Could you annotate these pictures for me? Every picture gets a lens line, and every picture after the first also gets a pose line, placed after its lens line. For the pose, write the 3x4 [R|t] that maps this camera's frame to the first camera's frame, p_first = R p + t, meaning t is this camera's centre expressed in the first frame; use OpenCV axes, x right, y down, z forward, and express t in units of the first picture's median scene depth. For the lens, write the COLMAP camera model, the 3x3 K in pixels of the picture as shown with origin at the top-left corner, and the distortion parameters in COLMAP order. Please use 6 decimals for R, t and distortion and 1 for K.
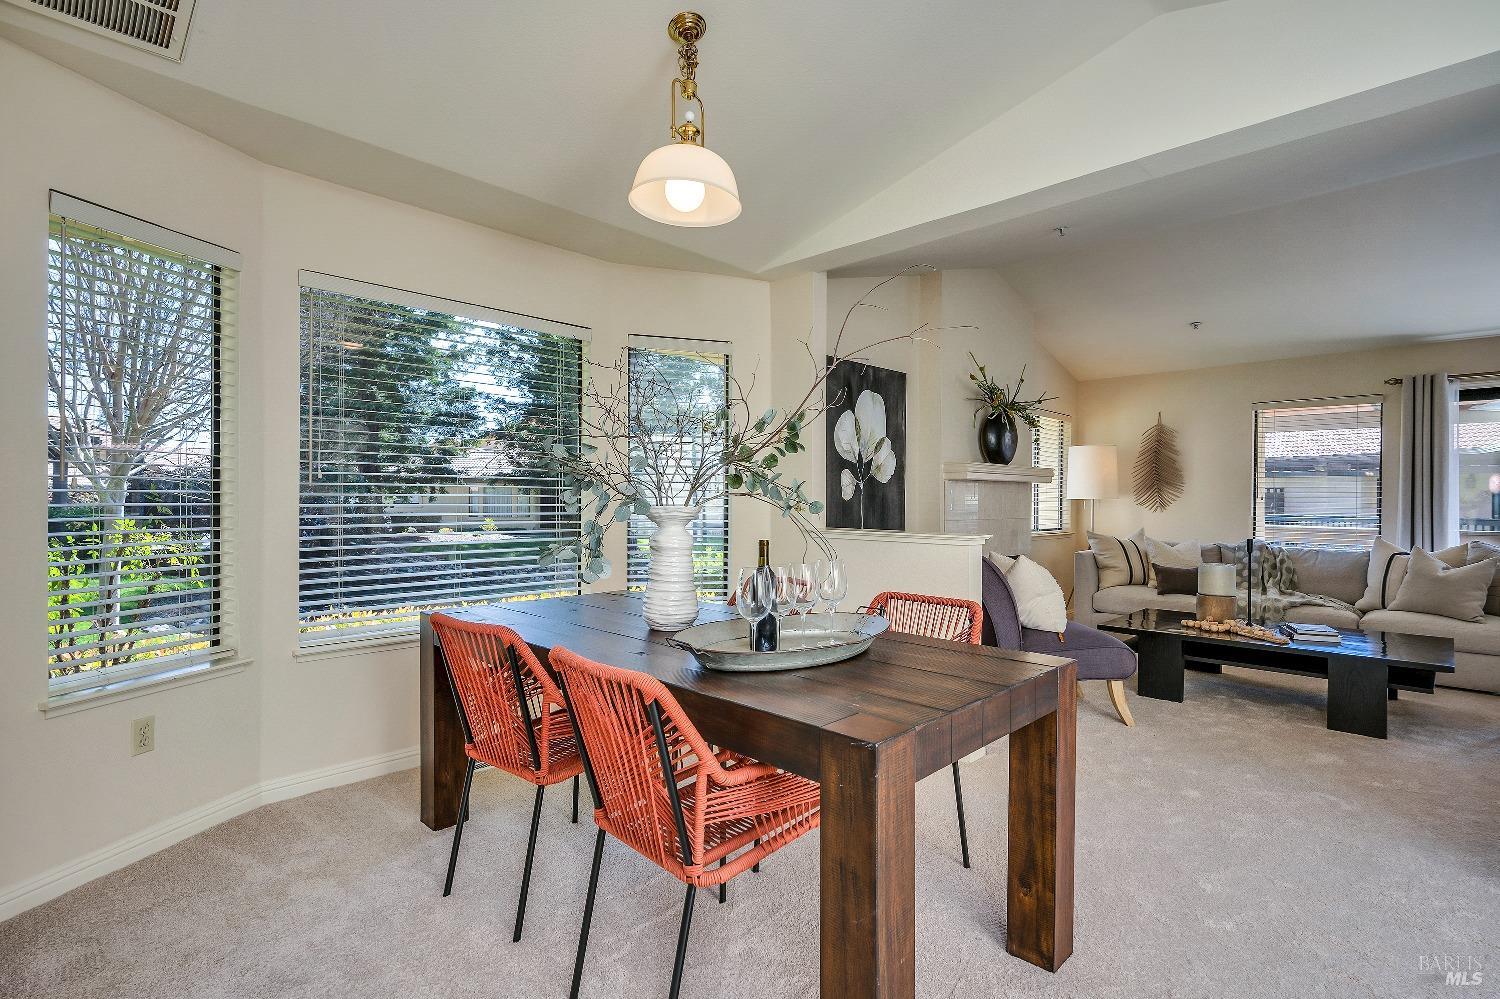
lens RADIAL K [[736.8, 0, 744.5], [0, 736.8, 505.0], [0, 0, 1]] dist [0.001884, 0.000529]
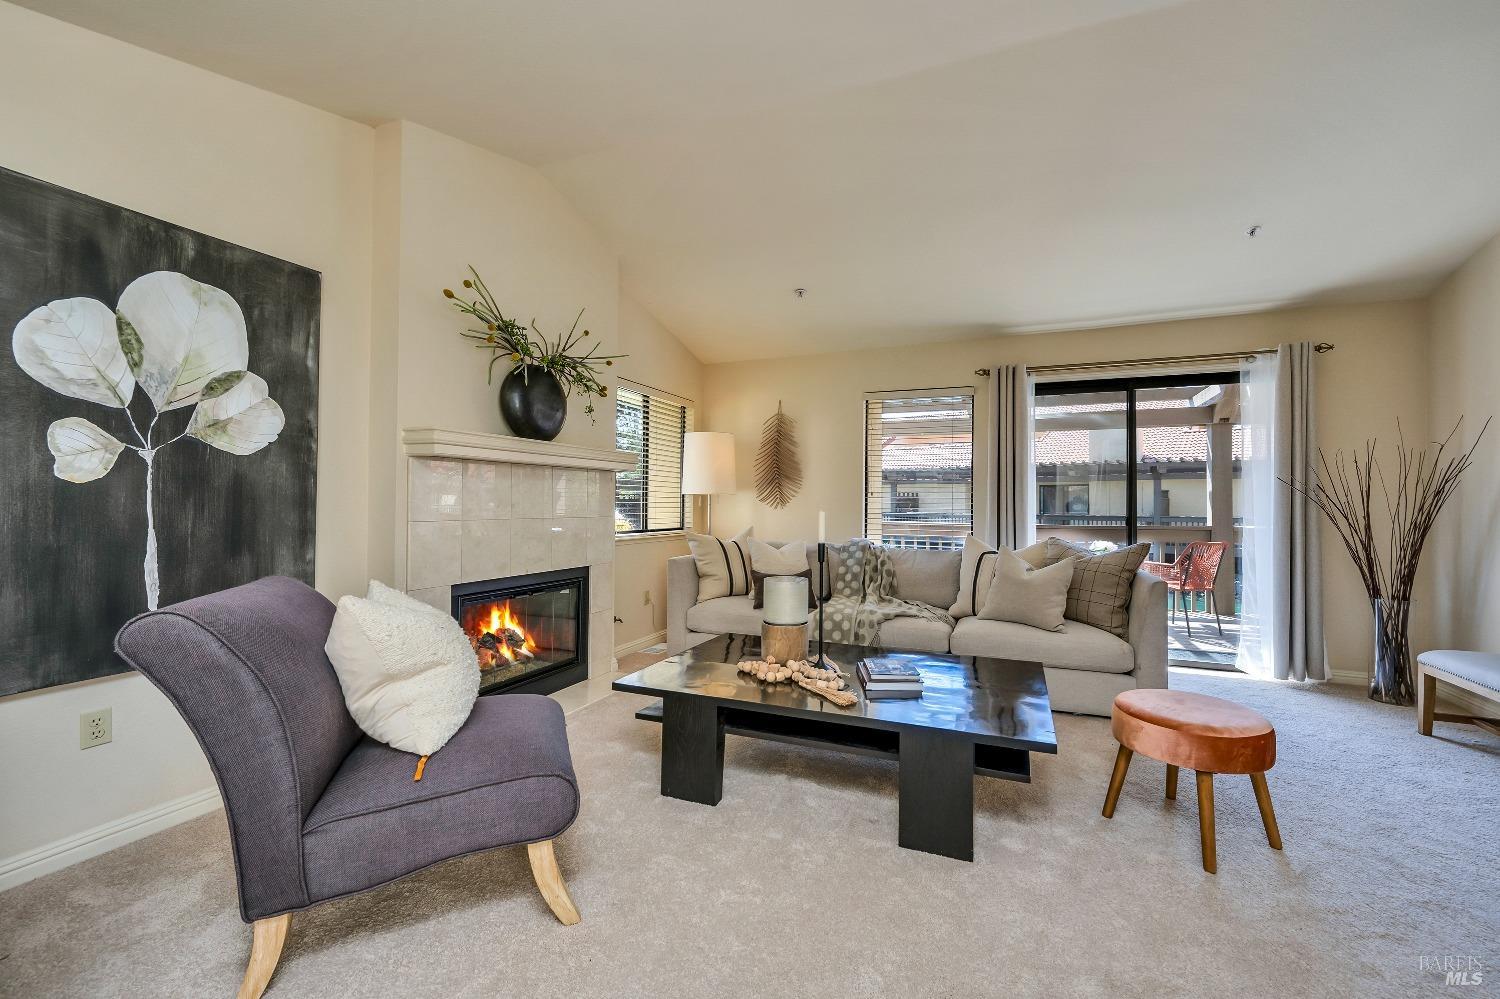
lens RADIAL K [[625.1, 0, 756.4], [0, 625.1, 503.7], [0, 0, 1]] dist [-0.000844, -0.000391]
pose [[0.931717, -0.000435, 0.363185, 0.348860], [0.002258, 0.999987, -0.004596, 0.008980], [-0.363179, 0.005102, 0.931706, 0.393957]]
